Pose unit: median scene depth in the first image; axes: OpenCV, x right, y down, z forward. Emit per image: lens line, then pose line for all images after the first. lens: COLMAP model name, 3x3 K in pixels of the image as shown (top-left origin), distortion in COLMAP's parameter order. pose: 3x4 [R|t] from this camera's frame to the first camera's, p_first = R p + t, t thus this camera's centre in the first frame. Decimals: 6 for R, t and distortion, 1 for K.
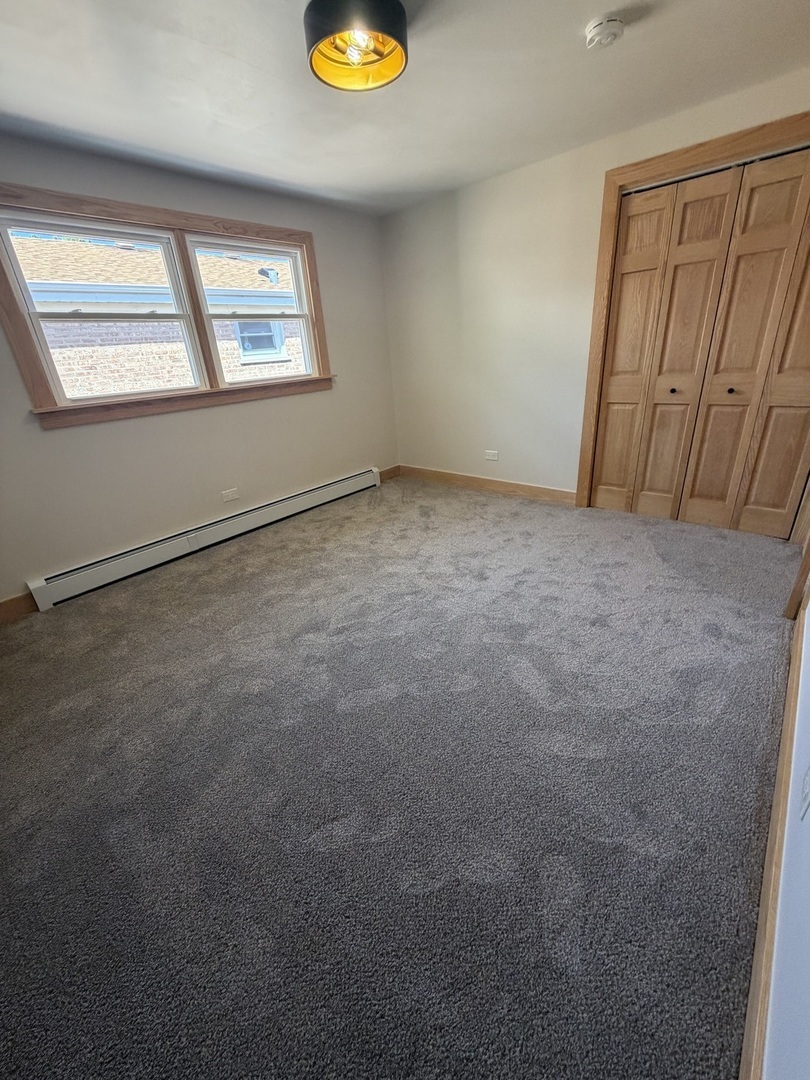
lens RADIAL K [[429.9, 0, 405.0], [0, 429.9, 540.0], [0, 0, 1]] dist [-0.001788, -0.000299]
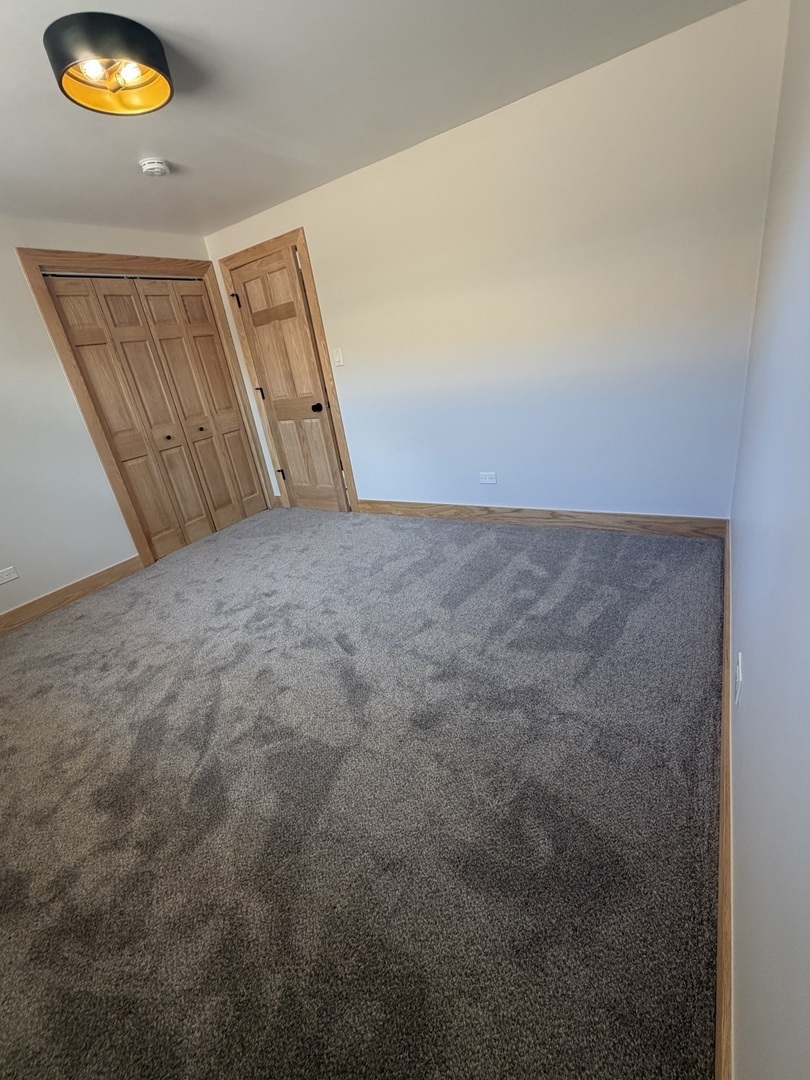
lens RADIAL K [[464.7, 0, 405.0], [0, 464.7, 540.0], [0, 0, 1]] dist [0.003062, -0.000022]
pose [[-0.152449, -0.283838, 0.946676, -0.810753], [0.546544, 0.773864, 0.320038, -0.176014], [-0.823437, 0.566189, 0.037155, 0.557561]]
